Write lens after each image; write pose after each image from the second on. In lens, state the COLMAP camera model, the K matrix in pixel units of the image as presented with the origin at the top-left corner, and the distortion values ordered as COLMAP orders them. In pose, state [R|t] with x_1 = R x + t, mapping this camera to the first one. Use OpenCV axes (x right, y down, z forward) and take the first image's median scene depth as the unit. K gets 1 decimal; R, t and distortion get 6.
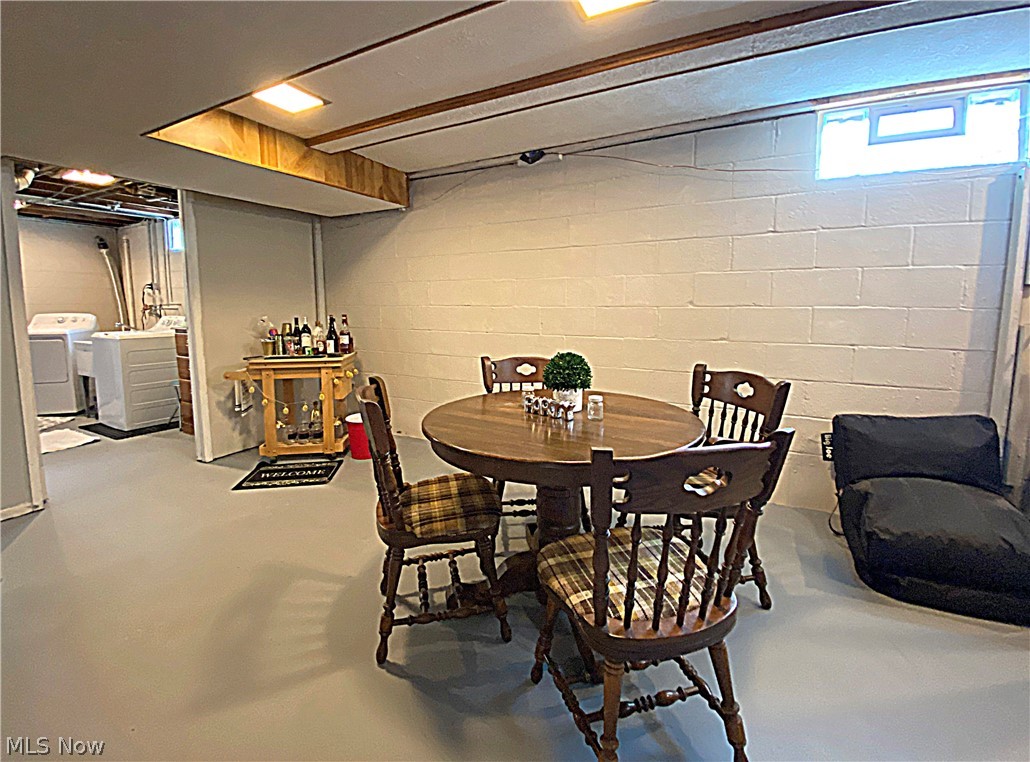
lens RADIAL K [[449.0, 0, 481.3], [0, 449.0, 355.7], [0, 0, 1]] dist [-0.002155, -0.007181]
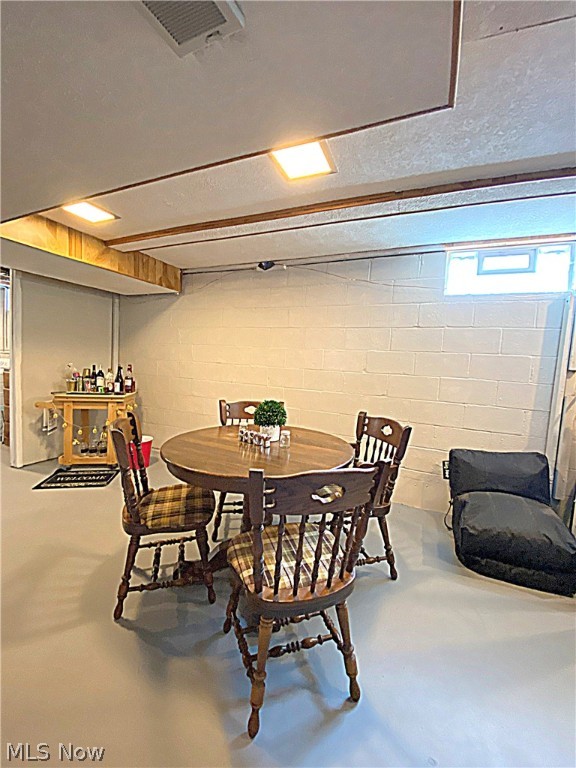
lens RADIAL K [[314.4, 0, 289.4], [0, 314.4, 384.9], [0, 0, 1]] dist [-0.000539, -0.005619]
pose [[0.995469, 0.048775, 0.081619, 0.156294], [-0.045943, 0.998287, -0.036227, -0.021924], [-0.083247, 0.032313, 0.996005, -0.026686]]
